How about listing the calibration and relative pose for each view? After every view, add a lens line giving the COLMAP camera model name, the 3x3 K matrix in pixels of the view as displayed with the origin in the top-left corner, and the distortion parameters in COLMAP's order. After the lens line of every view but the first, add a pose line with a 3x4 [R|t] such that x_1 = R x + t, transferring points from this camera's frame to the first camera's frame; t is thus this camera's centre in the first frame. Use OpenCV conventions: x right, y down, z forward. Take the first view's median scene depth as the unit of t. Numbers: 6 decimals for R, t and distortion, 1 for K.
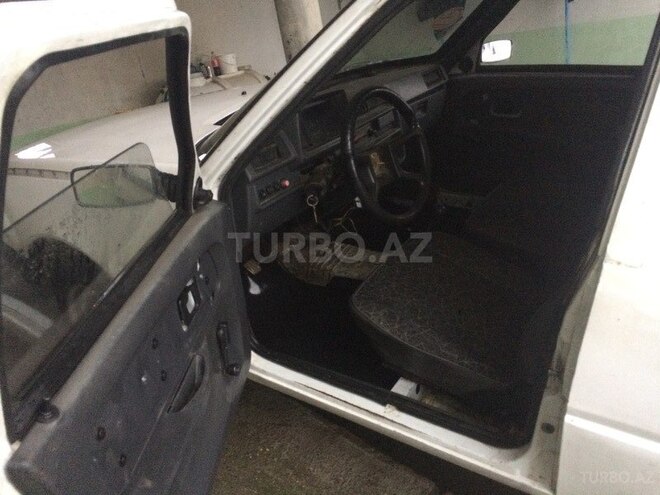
lens RADIAL K [[558.7, 0, 329.3], [0, 558.7, 248.4], [0, 0, 1]] dist [0.053268, -0.035652]
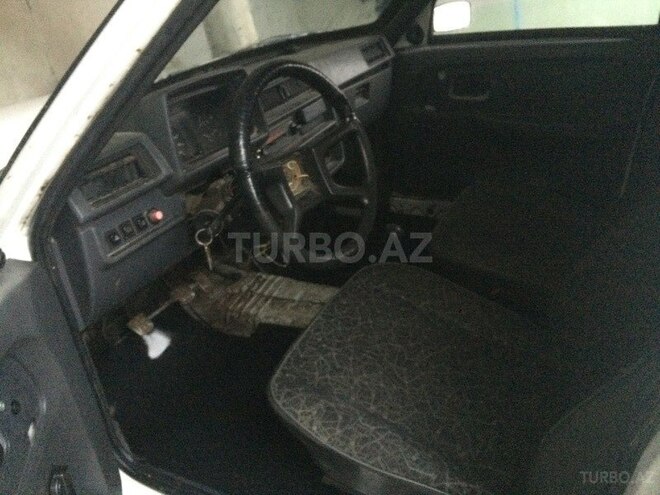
lens RADIAL K [[558.7, 0, 331.1], [0, 558.7, 246.8], [0, 0, 1]] dist [0.053268, -0.035652]
pose [[0.995086, -0.065197, 0.074523, 0.069980], [0.064309, 0.997828, 0.014257, -0.073757], [-0.075290, -0.009394, 0.997117, 0.322747]]
